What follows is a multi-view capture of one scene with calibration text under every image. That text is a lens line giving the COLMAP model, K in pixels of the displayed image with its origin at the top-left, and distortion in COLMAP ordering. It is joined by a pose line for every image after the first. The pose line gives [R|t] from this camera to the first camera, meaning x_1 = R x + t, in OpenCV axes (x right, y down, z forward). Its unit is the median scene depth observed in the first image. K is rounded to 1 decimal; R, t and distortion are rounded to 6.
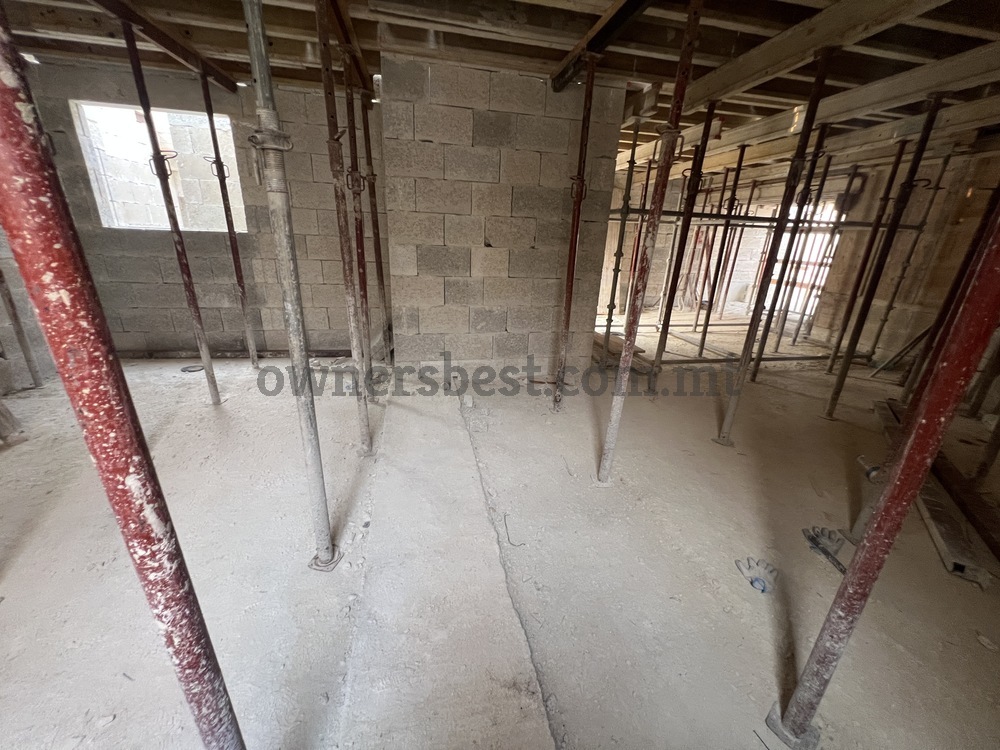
lens RADIAL K [[392.3, 0, 500.6], [0, 392.3, 375.8], [0, 0, 1]] dist [-0.002524, -0.000433]
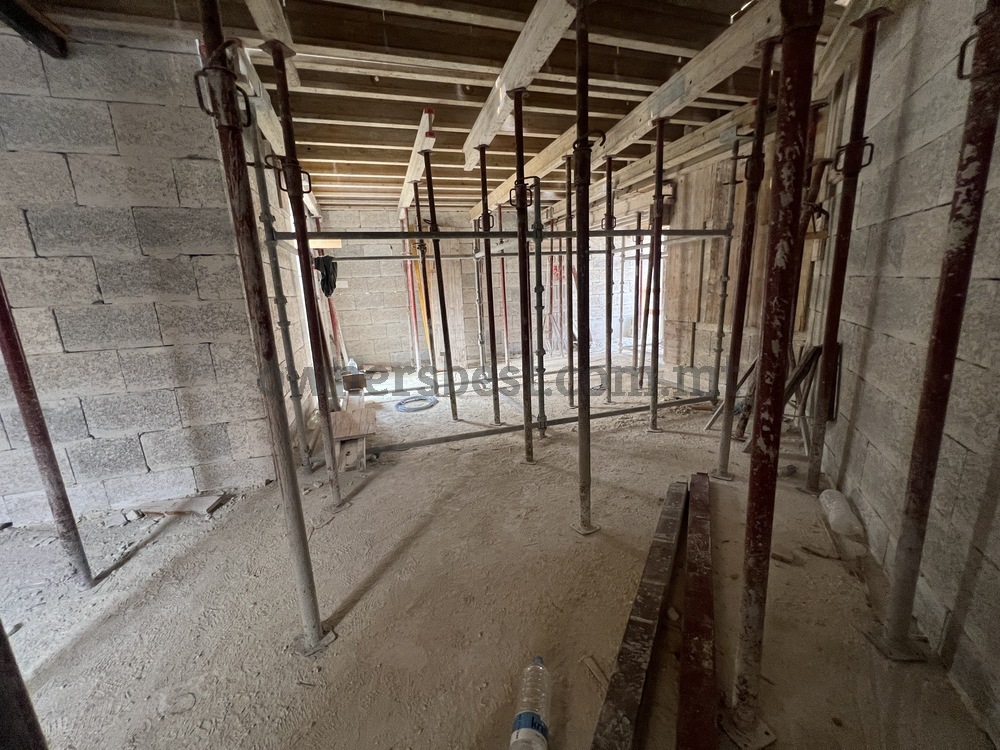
lens RADIAL K [[392.3, 0, 502.9], [0, 392.3, 374.8], [0, 0, 1]] dist [-0.002524, -0.000433]
pose [[0.991214, -0.101857, 0.084377, 0.616412], [0.111295, 0.986999, -0.115961, -0.067378], [-0.071469, 0.124333, 0.989663, 0.337208]]
